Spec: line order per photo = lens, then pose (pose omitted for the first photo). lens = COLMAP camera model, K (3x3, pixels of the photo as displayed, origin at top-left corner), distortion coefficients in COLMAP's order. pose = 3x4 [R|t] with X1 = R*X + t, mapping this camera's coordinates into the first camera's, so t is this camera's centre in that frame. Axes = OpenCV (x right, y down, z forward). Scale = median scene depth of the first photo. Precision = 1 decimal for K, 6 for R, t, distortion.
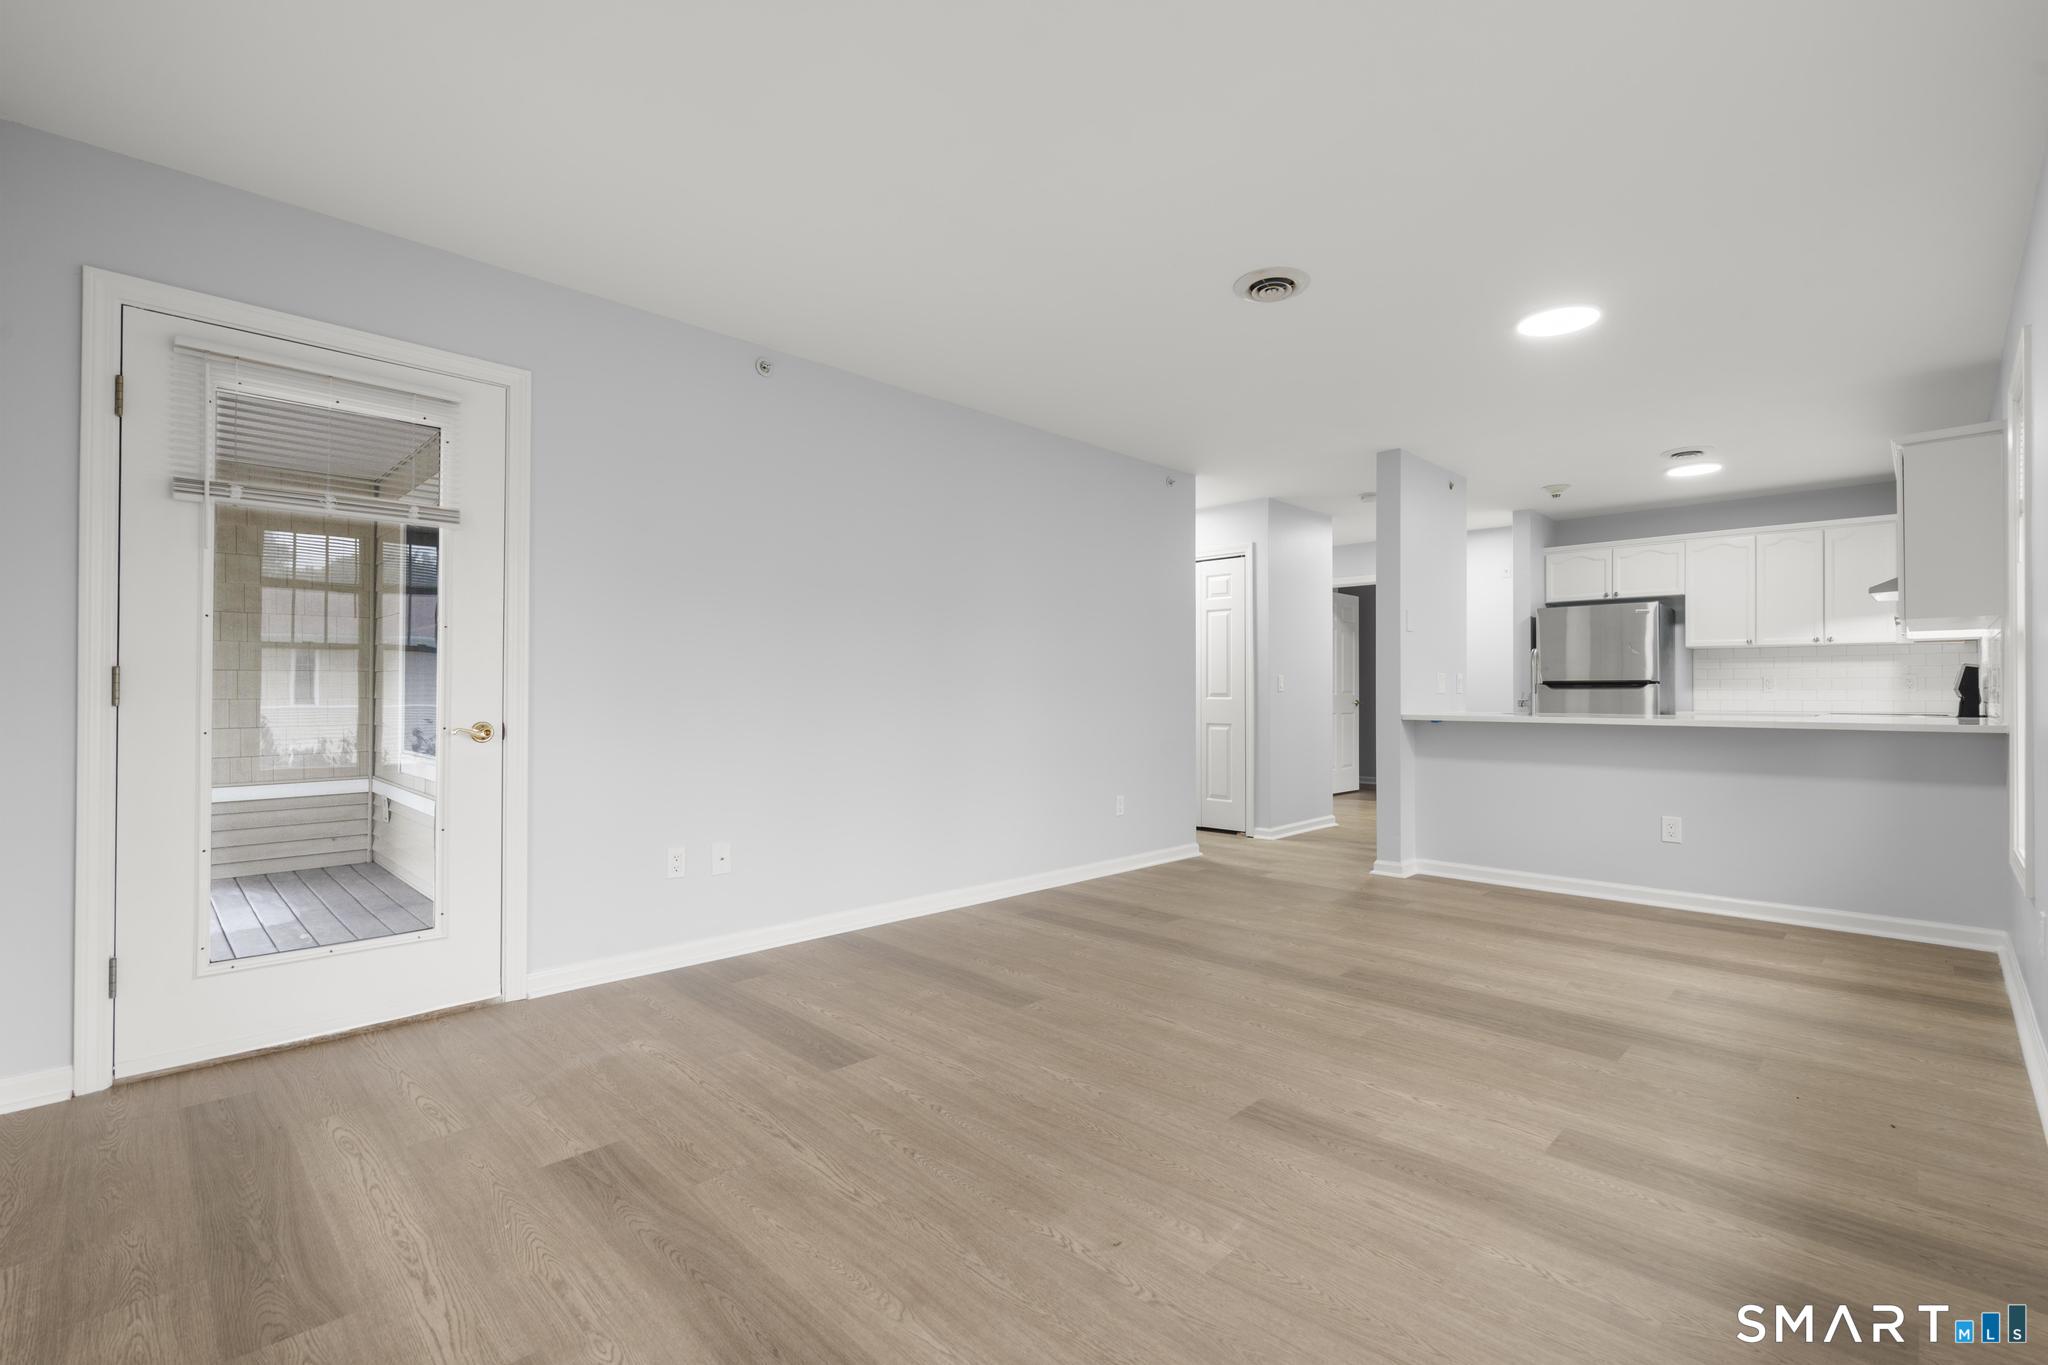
lens RADIAL K [[911.9, 0, 1031.1], [0, 911.9, 687.9], [0, 0, 1]] dist [-0.008221, 0.001641]
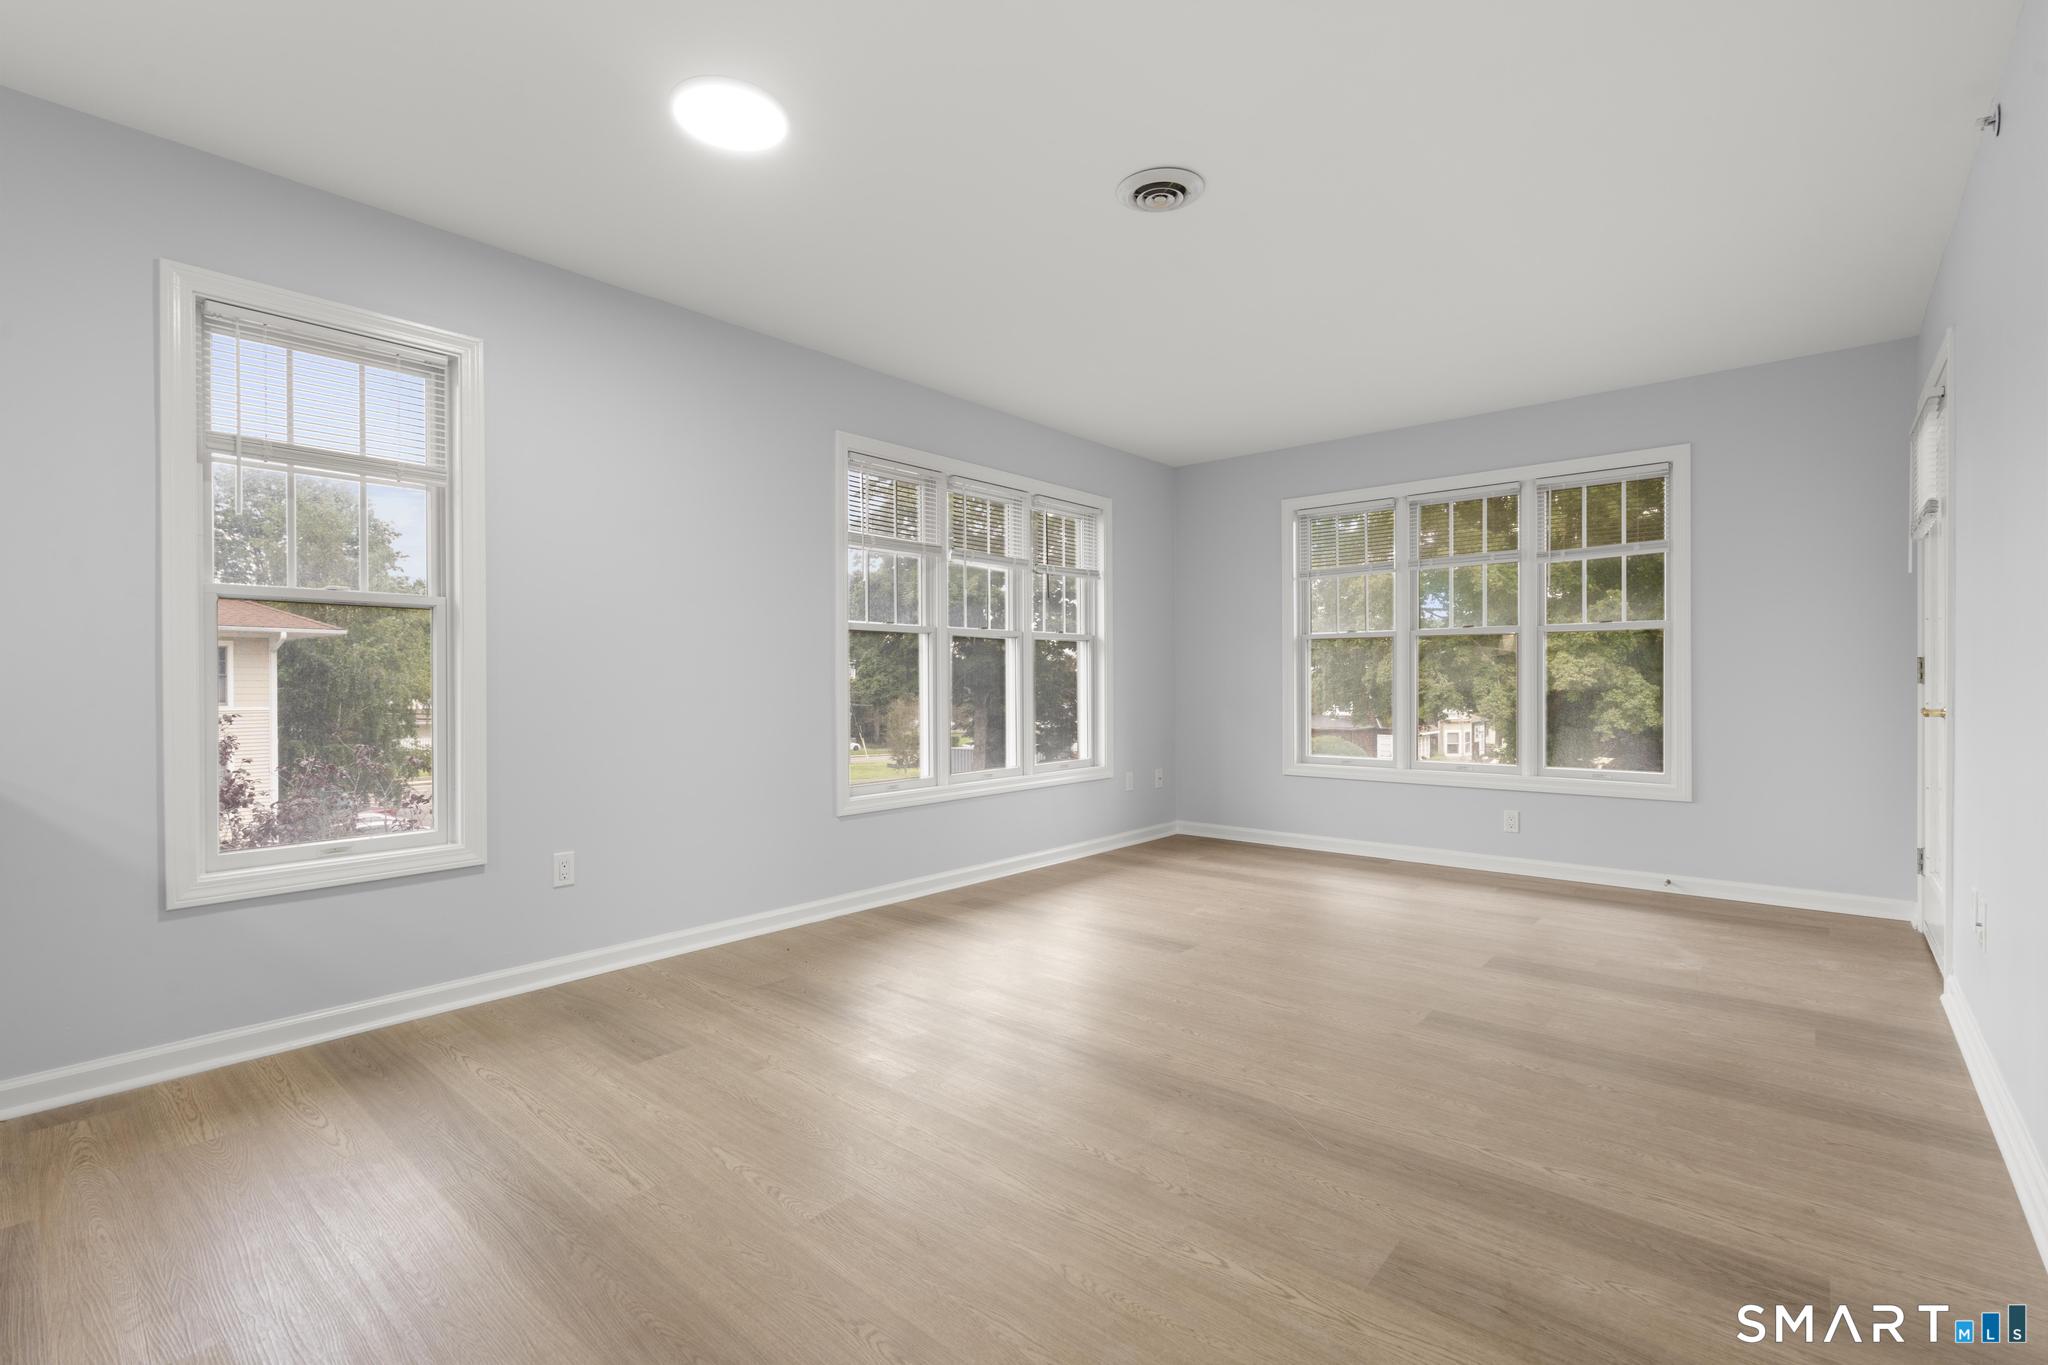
lens RADIAL K [[915.4, 0, 1031.8], [0, 915.4, 687.4], [0, 0, 1]] dist [-0.012376, 0.006283]
pose [[-0.997559, 0.003204, -0.069762, 0.442351], [0.003239, 0.999995, -0.000380, 0.018359], [0.069760, -0.000605, -0.997564, 1.833582]]
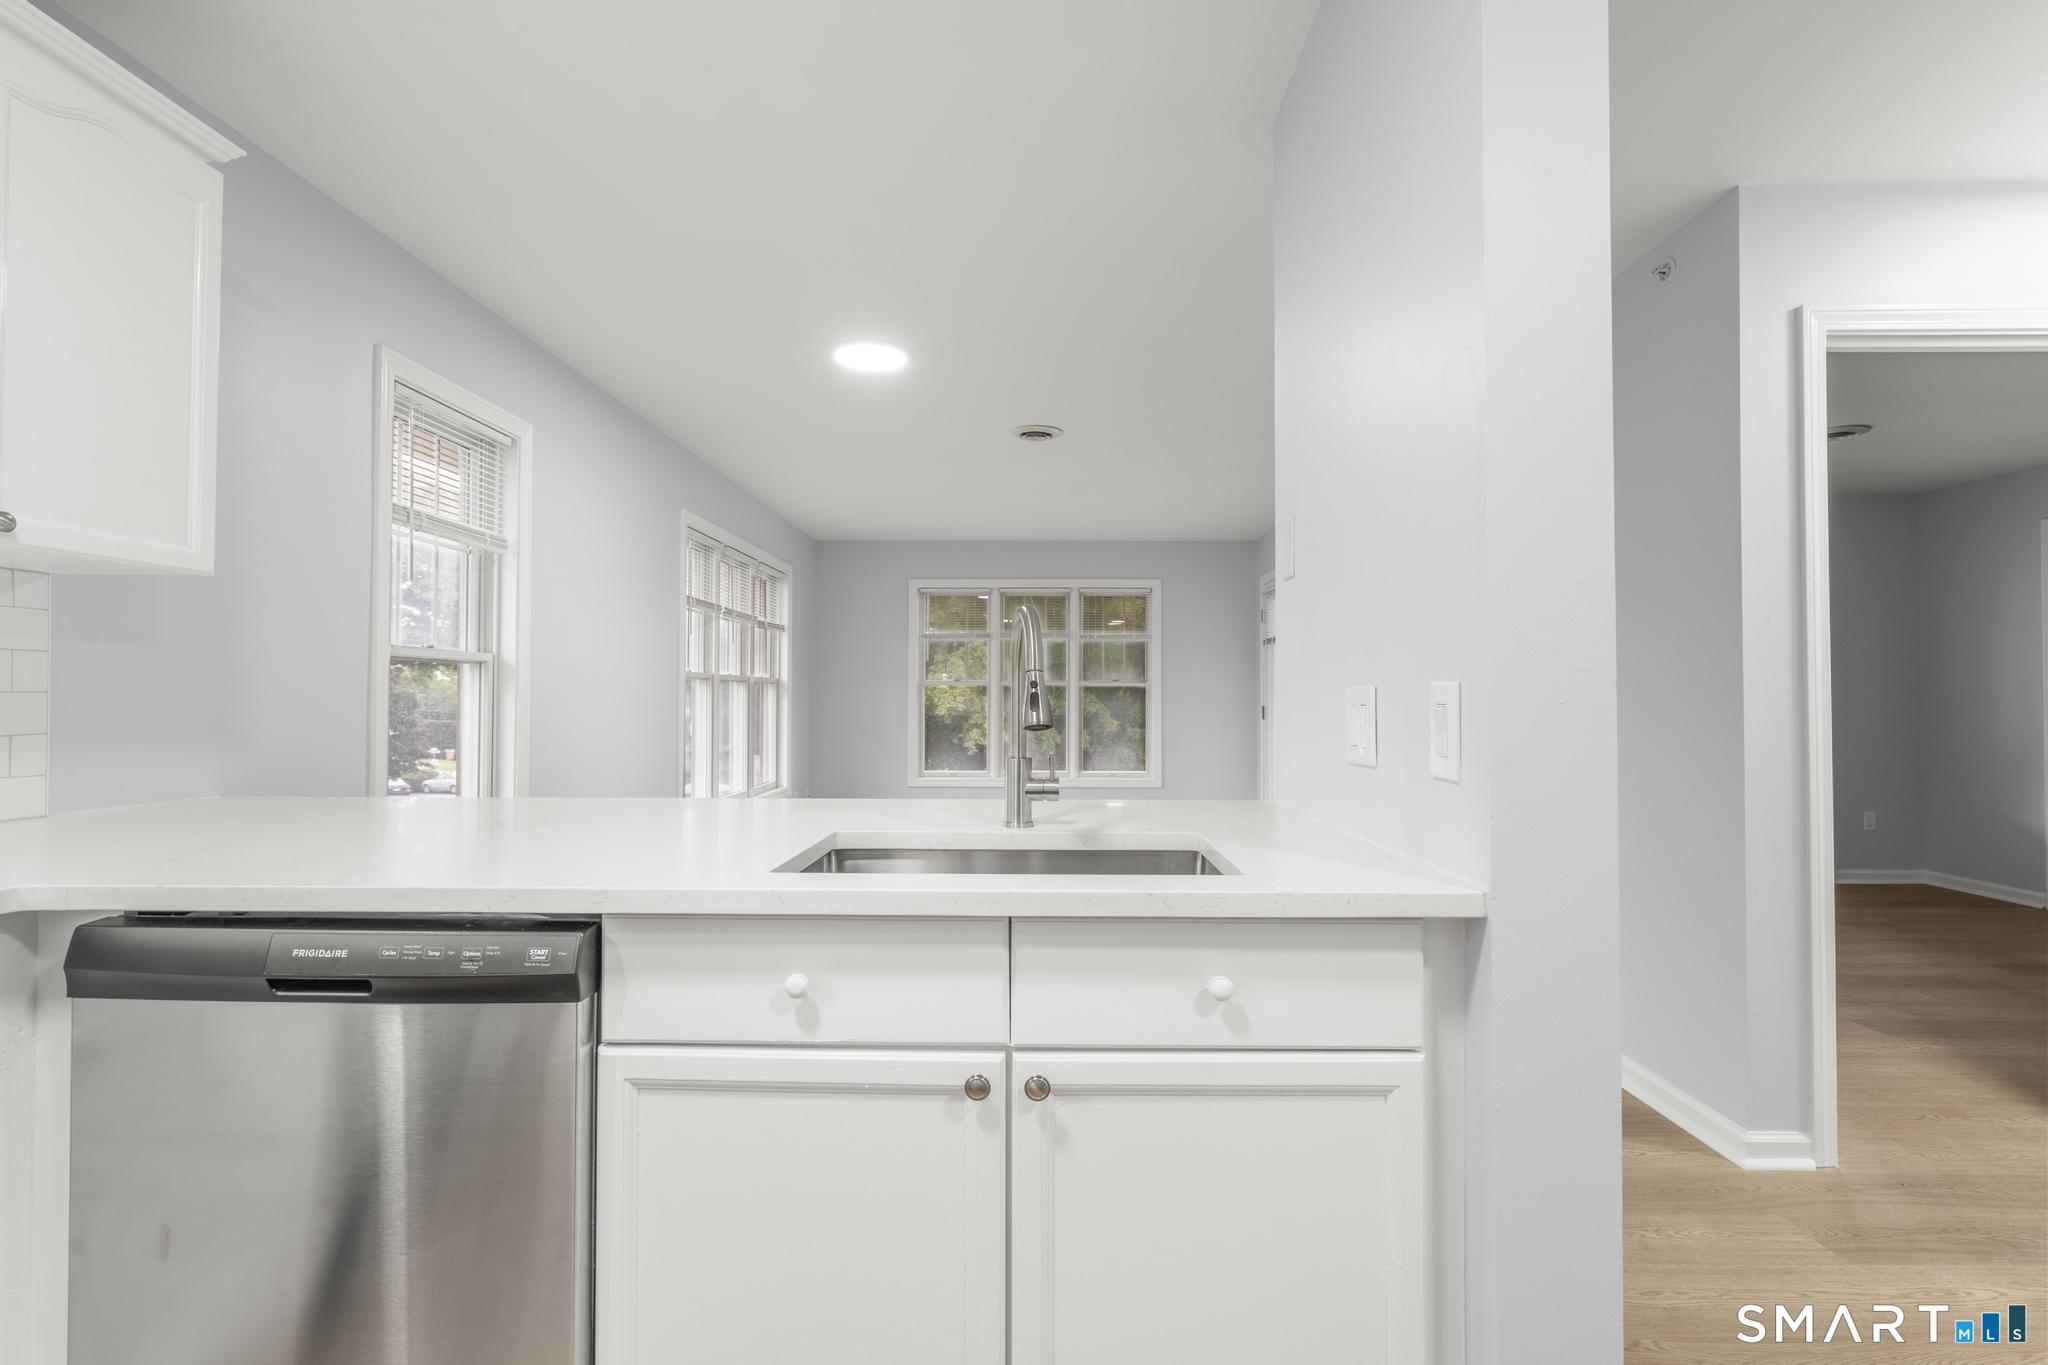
lens RADIAL K [[915.4, 0, 1031.8], [0, 915.4, 687.4], [0, 0, 1]] dist [-0.012376, 0.006283]
pose [[-0.720208, -0.013486, -0.693627, 1.247284], [0.001958, 0.999768, -0.021471, -0.015059], [0.693755, -0.016822, -0.720014, 2.013031]]
